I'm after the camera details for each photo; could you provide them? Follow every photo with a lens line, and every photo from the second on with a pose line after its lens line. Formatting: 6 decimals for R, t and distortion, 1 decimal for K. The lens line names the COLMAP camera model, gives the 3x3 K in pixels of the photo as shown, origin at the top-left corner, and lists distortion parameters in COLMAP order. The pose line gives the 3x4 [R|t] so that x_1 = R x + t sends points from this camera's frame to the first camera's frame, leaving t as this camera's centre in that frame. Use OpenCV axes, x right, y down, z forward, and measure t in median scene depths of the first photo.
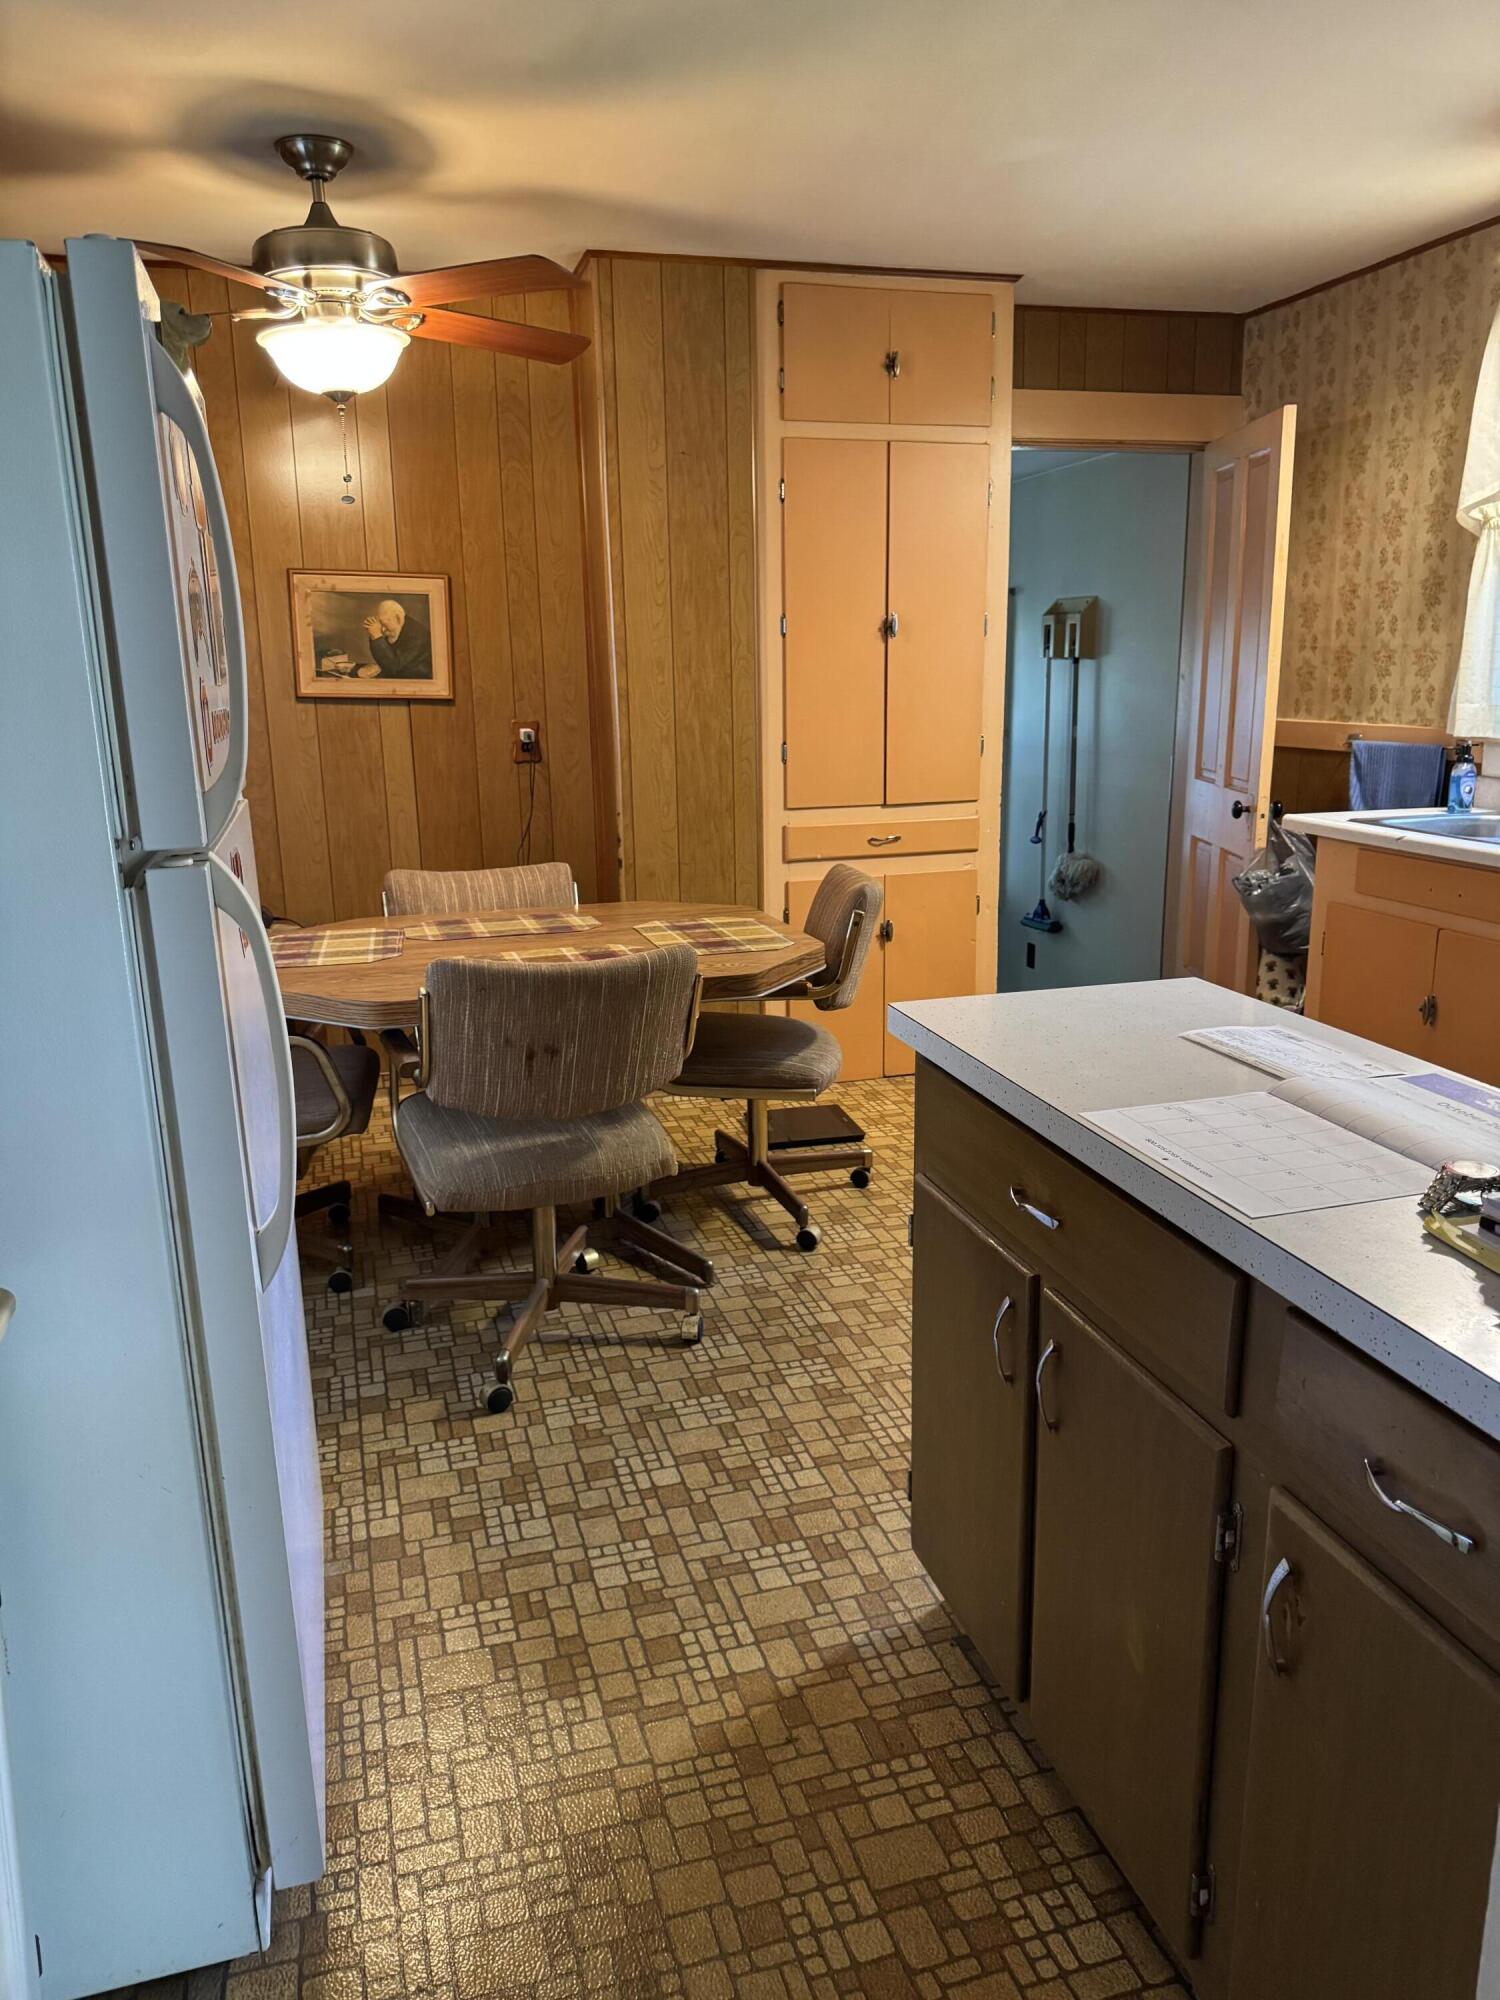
lens RADIAL K [[1408.9, 0, 750.0], [0, 1408.9, 1000.0], [0, 0, 1]] dist [0.011337, -0.024142]
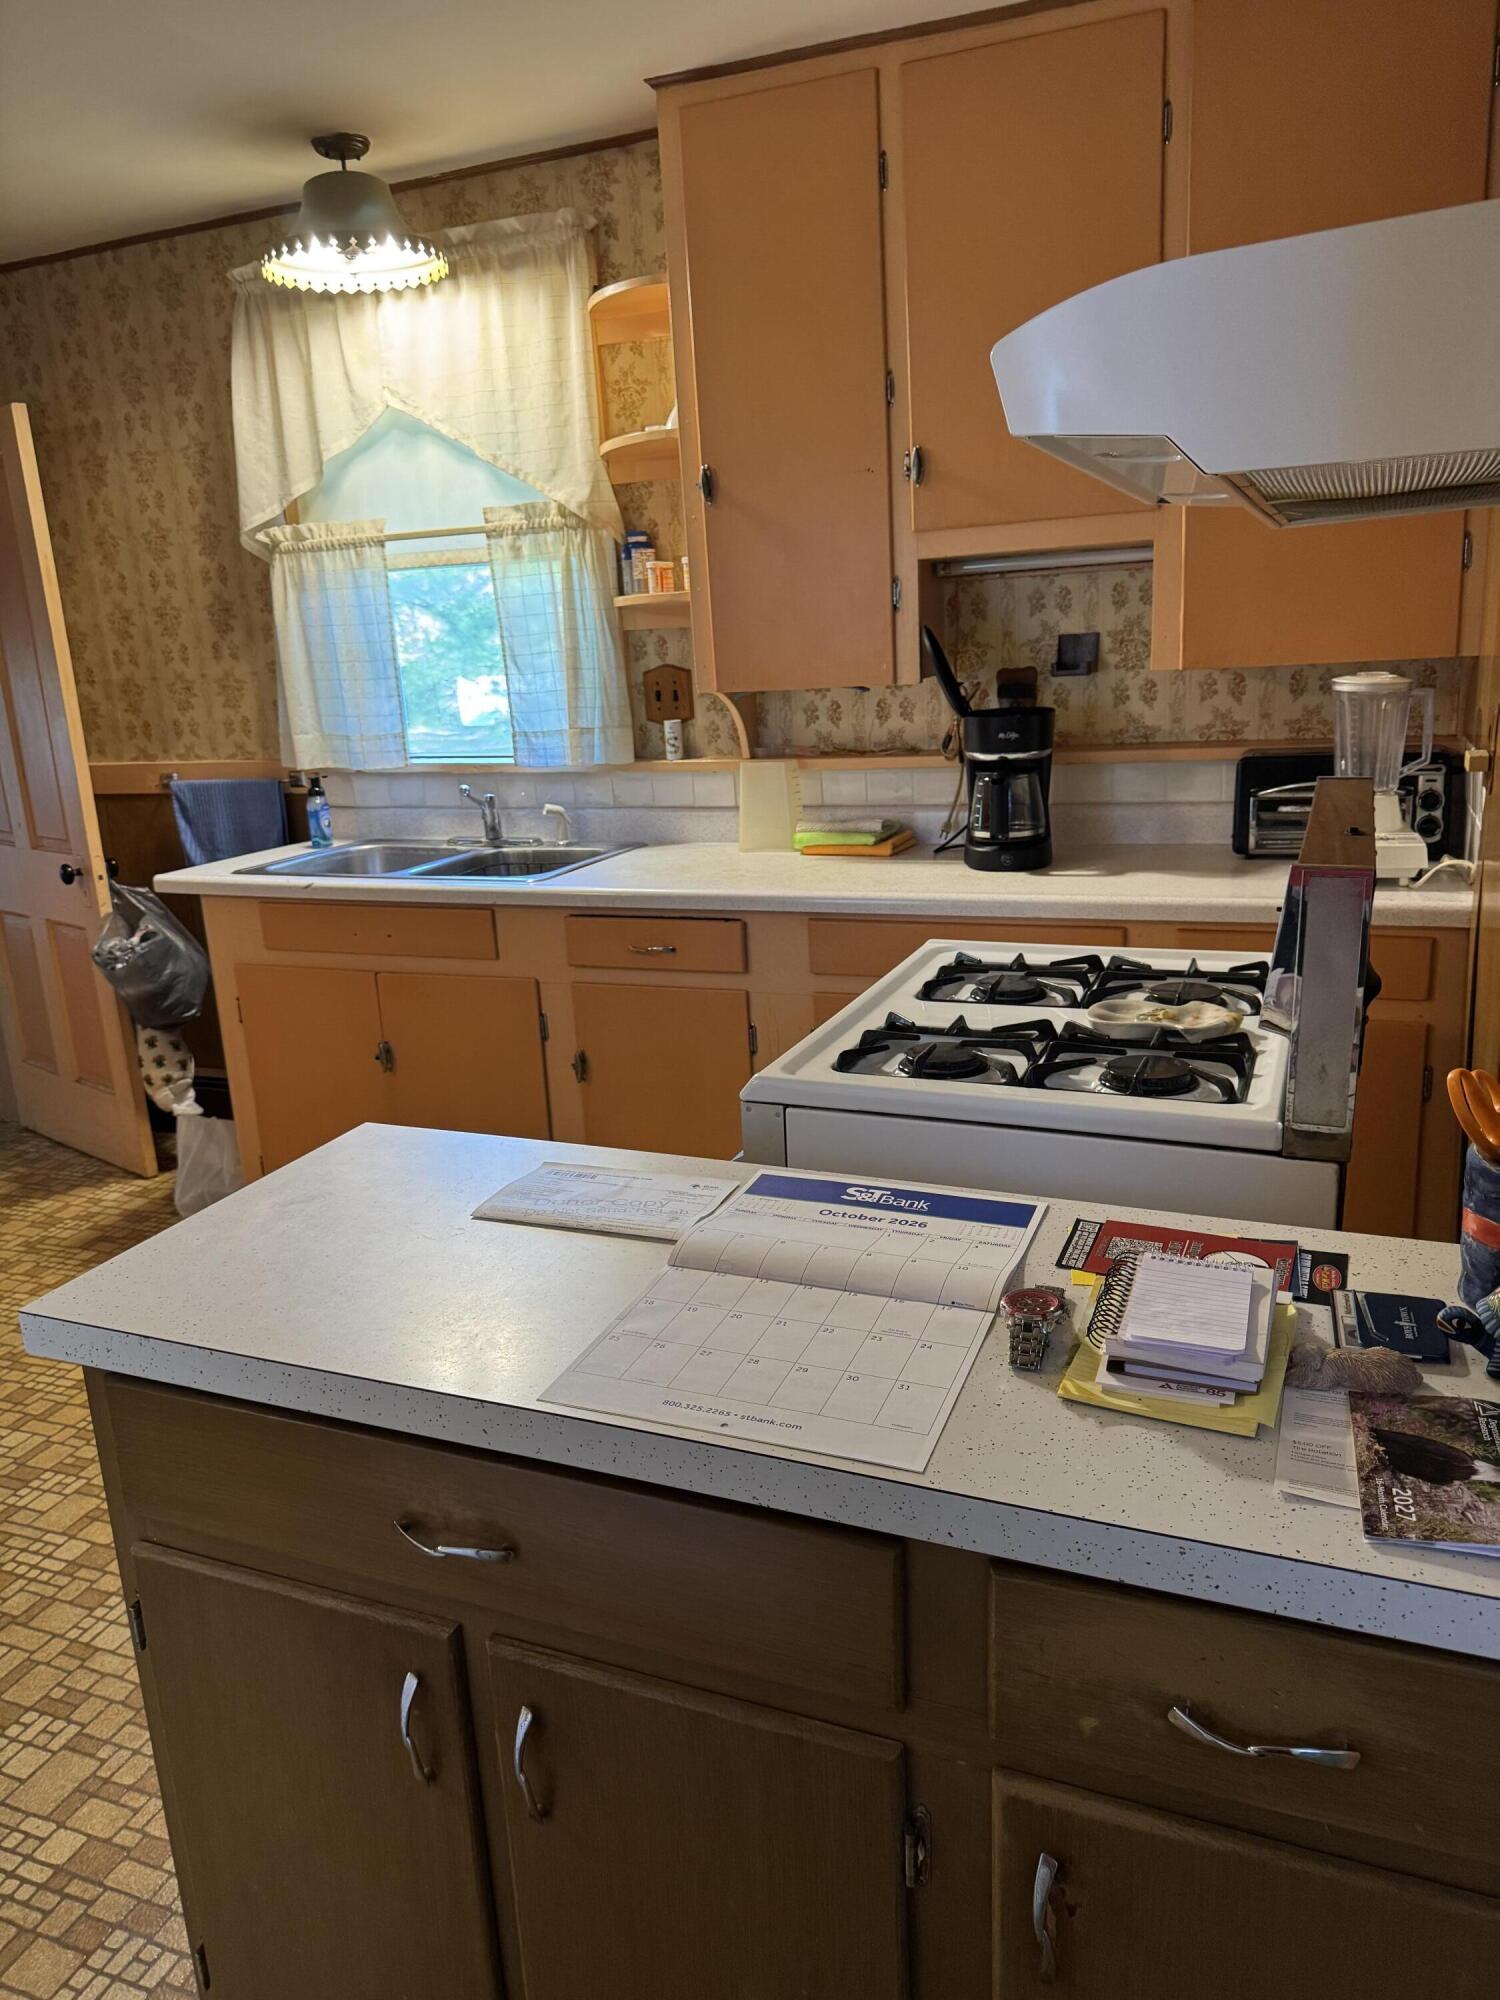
lens RADIAL K [[1408.9, 0, 750.0], [0, 1408.9, 1000.0], [0, 0, 1]] dist [0.011337, -0.024142]
pose [[0.620534, -0.216161, 0.753799, -0.059240], [0.224252, 0.970030, 0.093562, -0.049636], [-0.751431, 0.110982, 0.650410, 0.146597]]
